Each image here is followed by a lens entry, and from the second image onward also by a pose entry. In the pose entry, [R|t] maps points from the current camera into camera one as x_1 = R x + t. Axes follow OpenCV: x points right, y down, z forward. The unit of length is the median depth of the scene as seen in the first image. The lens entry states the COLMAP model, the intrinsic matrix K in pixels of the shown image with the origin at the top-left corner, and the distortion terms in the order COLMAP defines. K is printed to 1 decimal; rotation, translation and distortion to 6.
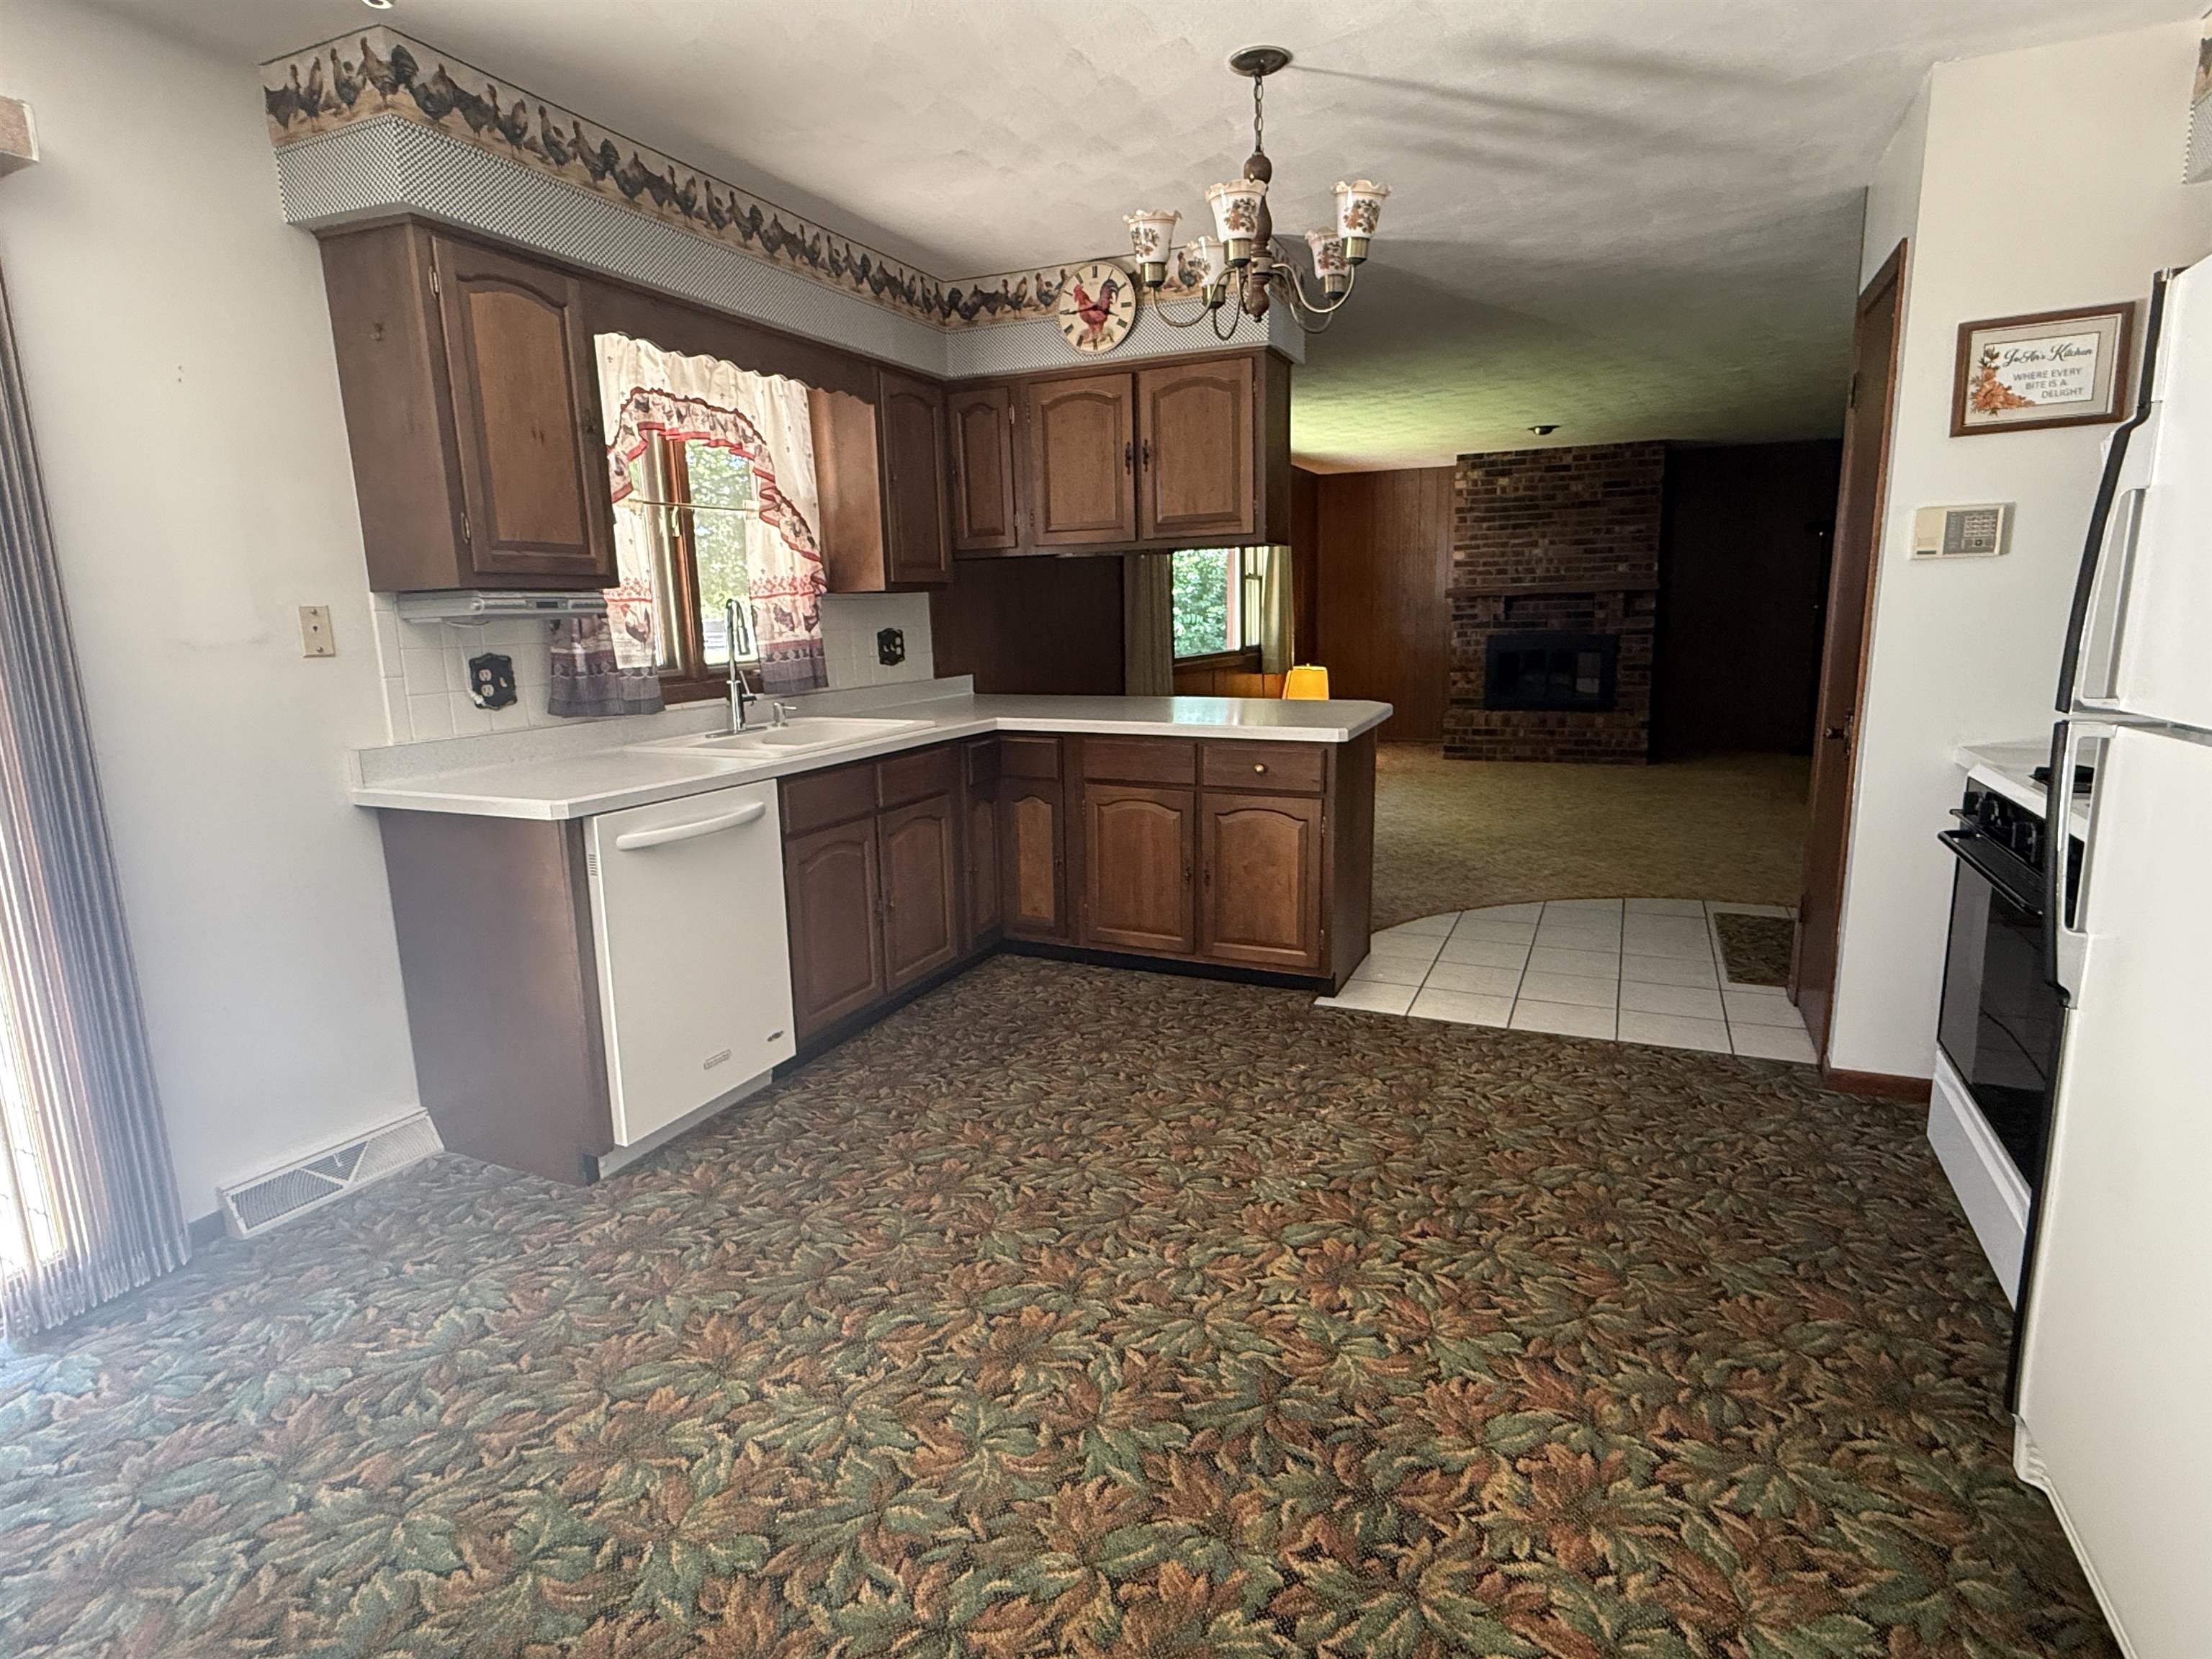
lens RADIAL K [[1159.0, 0, 1101.1], [0, 1159.0, 827.1], [0, 0, 1]] dist [0.002891, -0.001649]
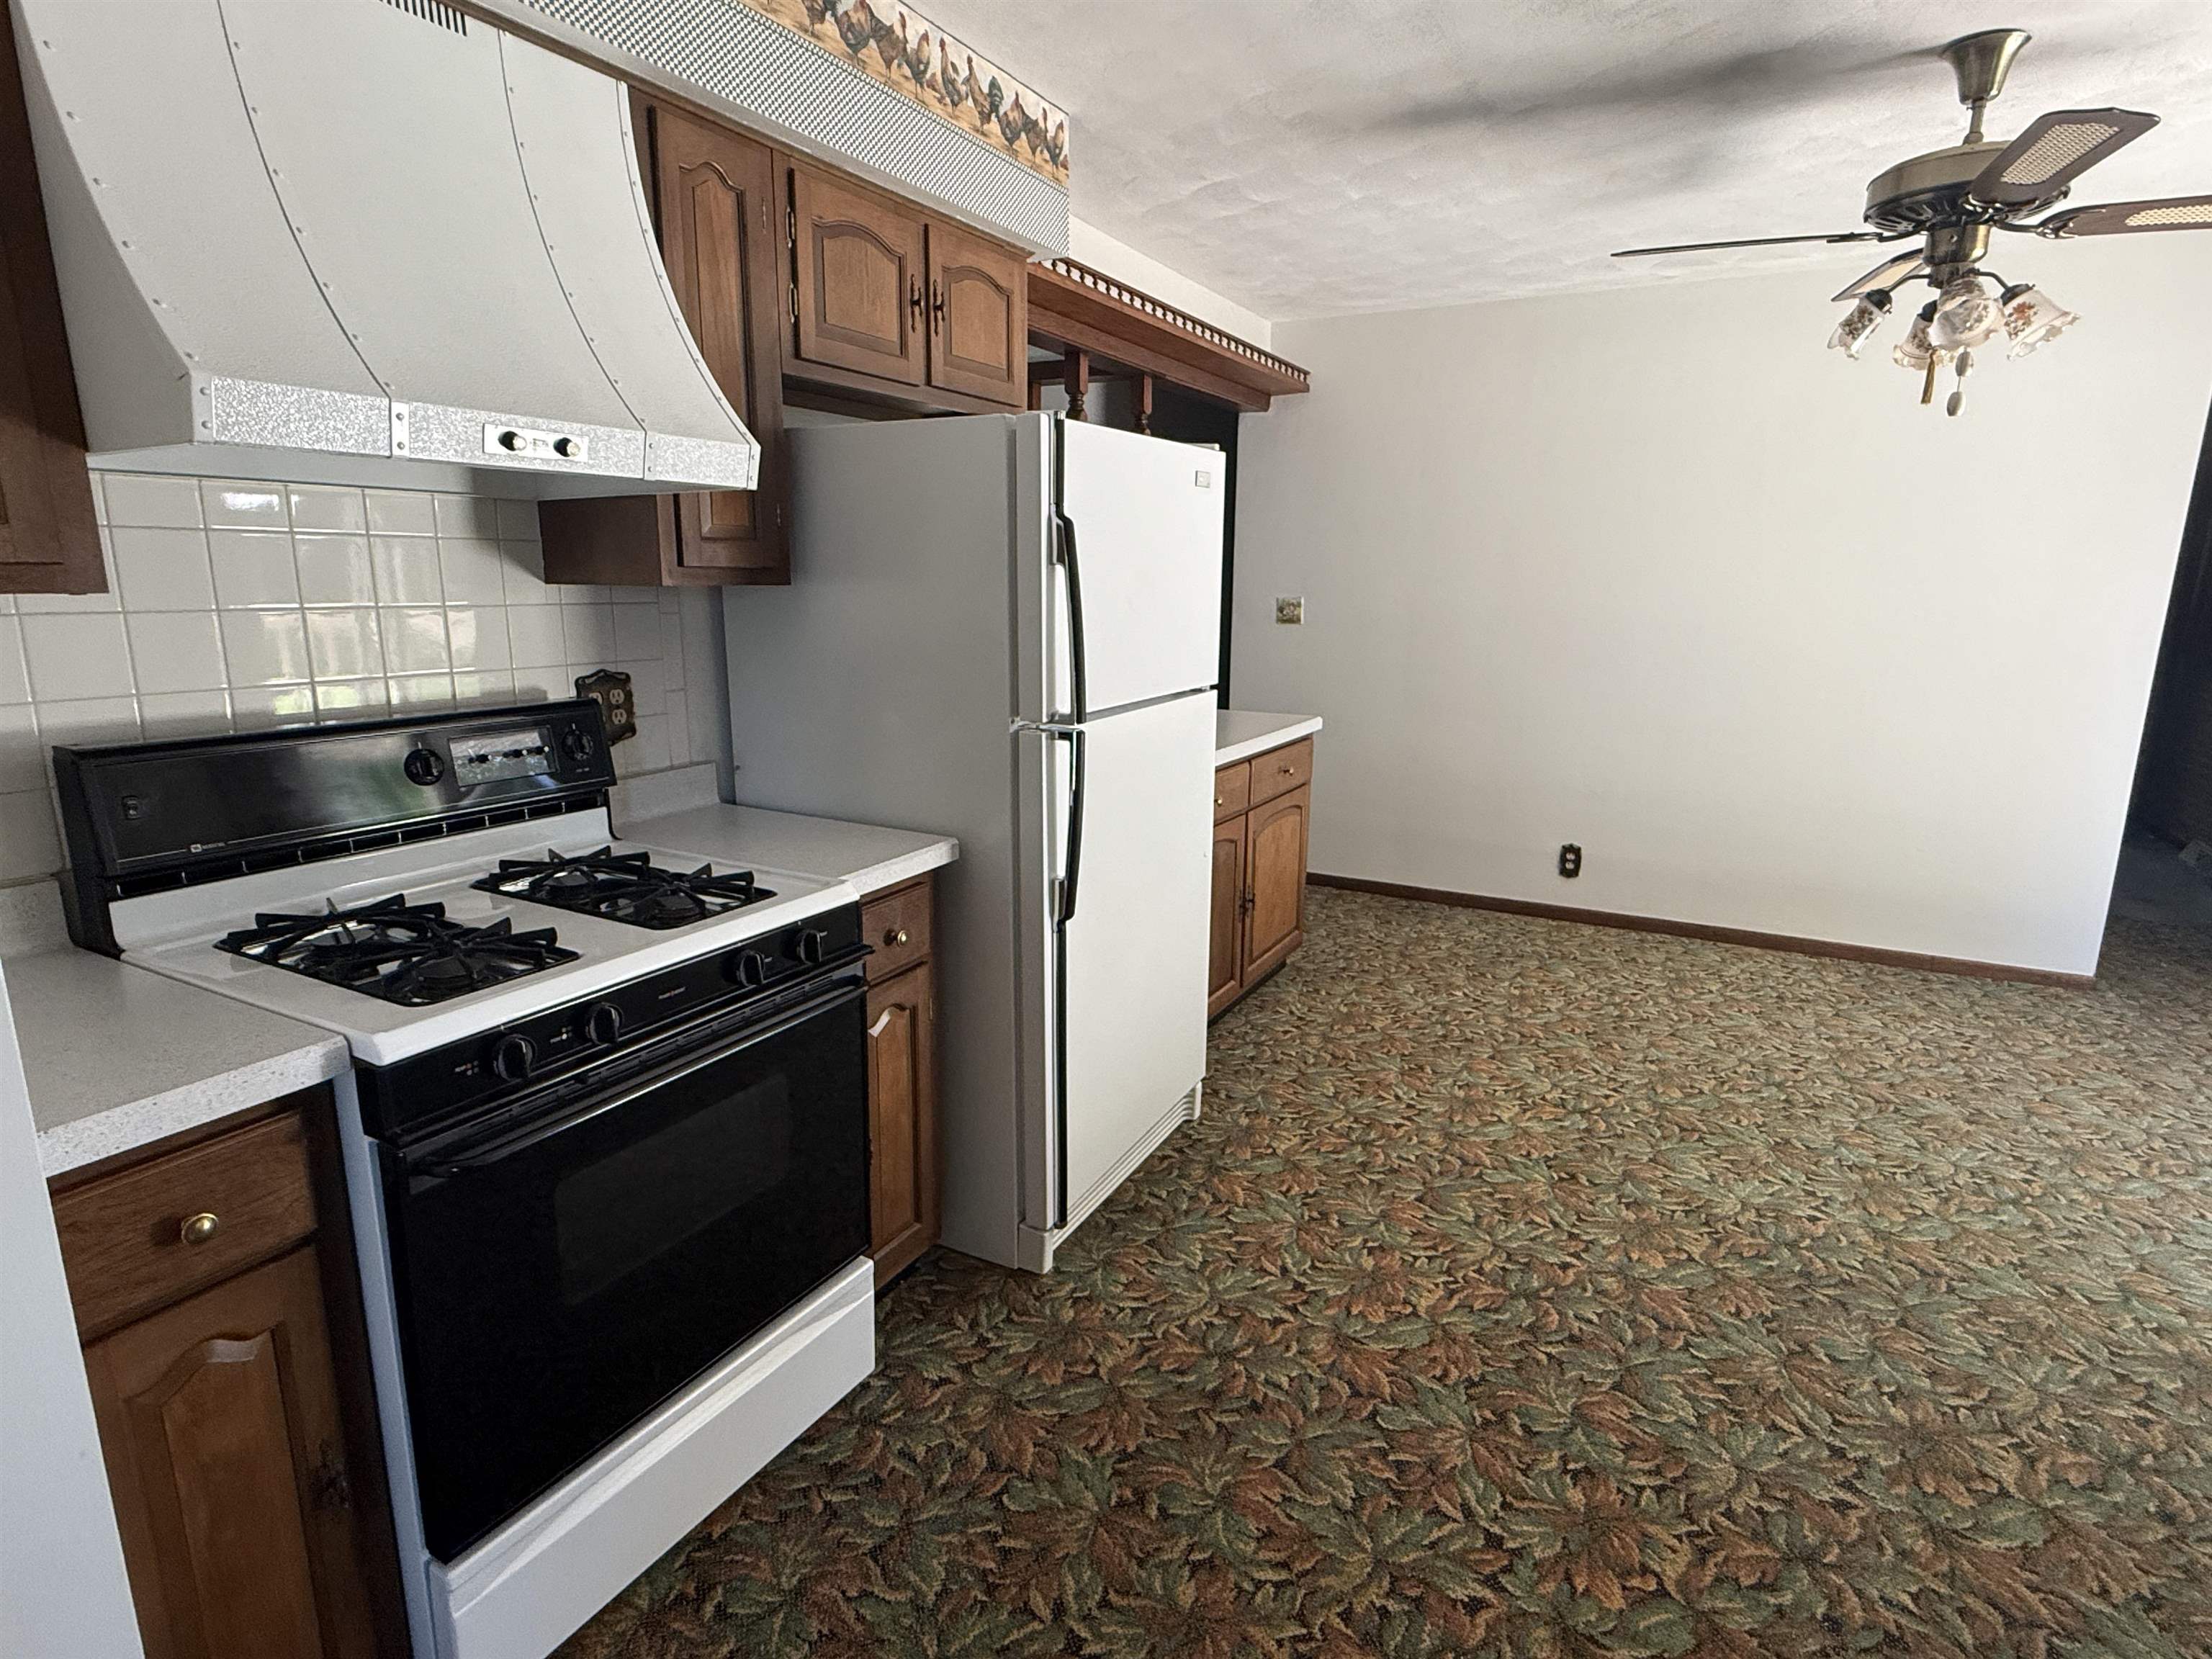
lens RADIAL K [[1159.0, 0, 1103.5], [0, 1159.0, 832.0], [0, 0, 1]] dist [0.002891, -0.001649]
pose [[-0.997373, 0.002824, 0.072388, 0.274833], [0.031215, 0.918475, 0.394246, -0.204657], [-0.065373, 0.395469, -0.916150, 0.904296]]
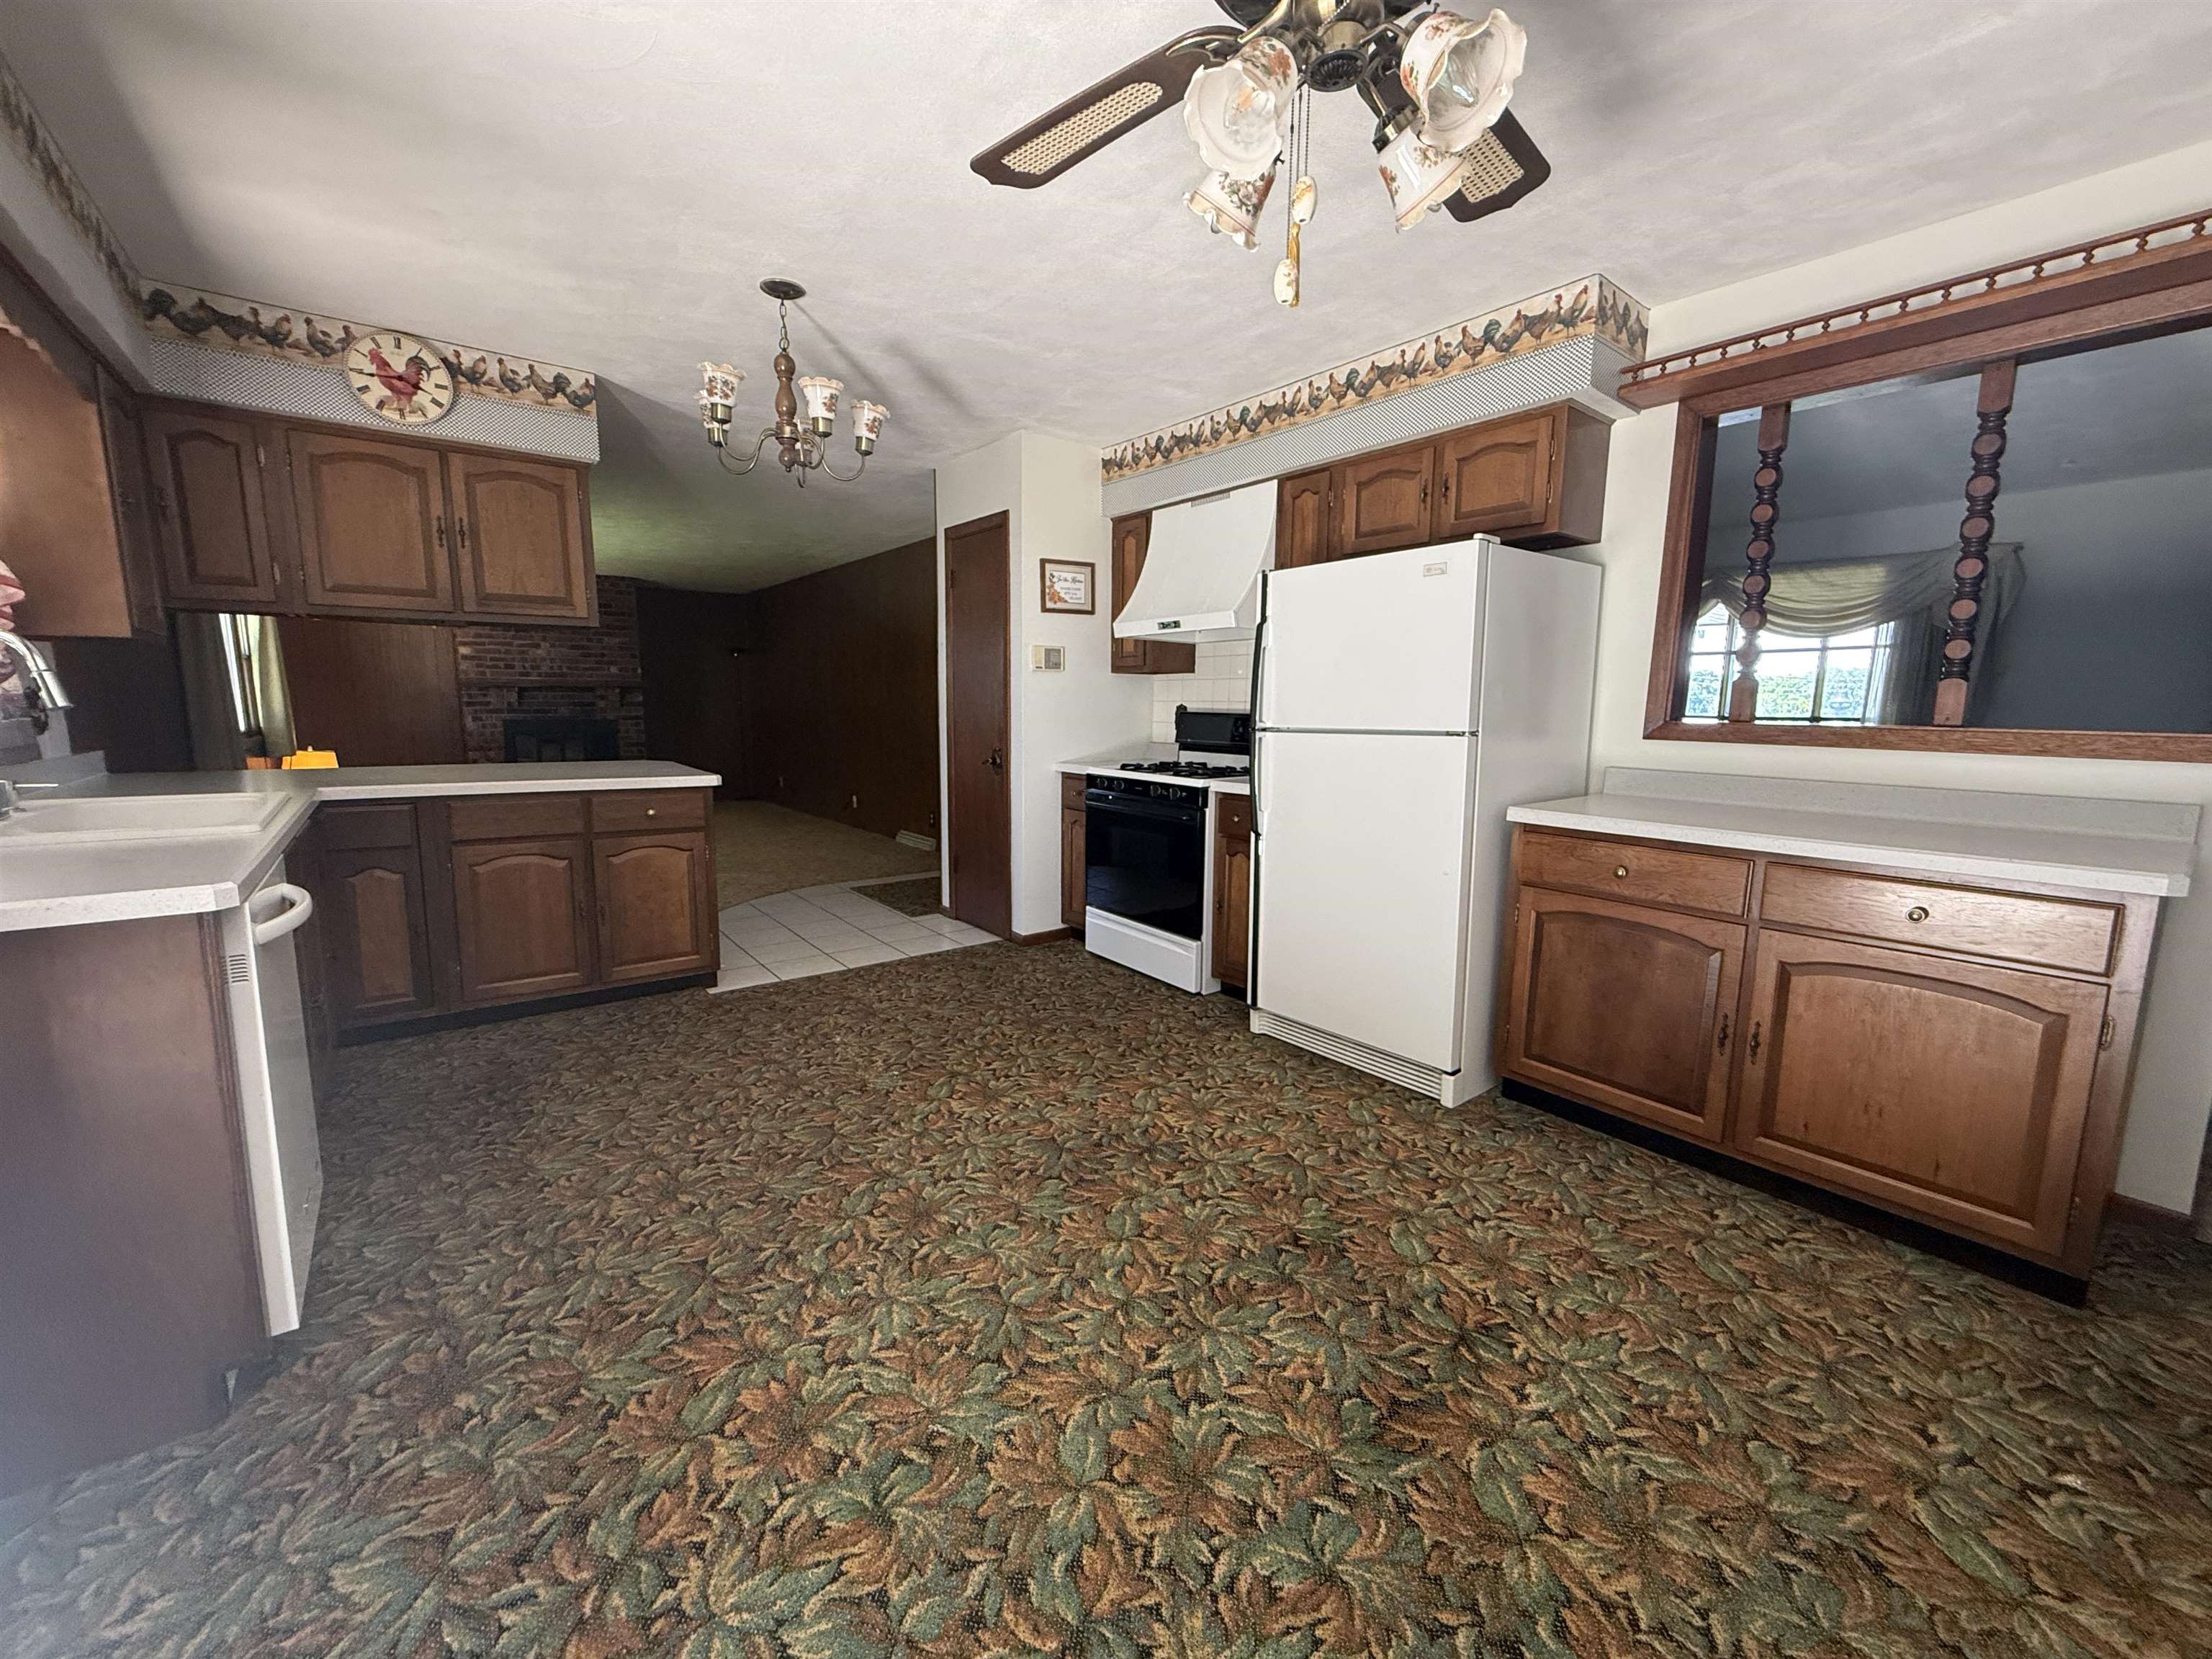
lens RADIAL K [[882.5, 0, 1097.9], [0, 882.5, 828.4], [0, 0, 1]] dist [-0.000732, -0.000551]
pose [[0.464174, -0.098487, 0.880252, -0.442490], [0.145946, 0.988720, 0.033662, 0.003081], [-0.873637, 0.112844, 0.473312, 0.150865]]
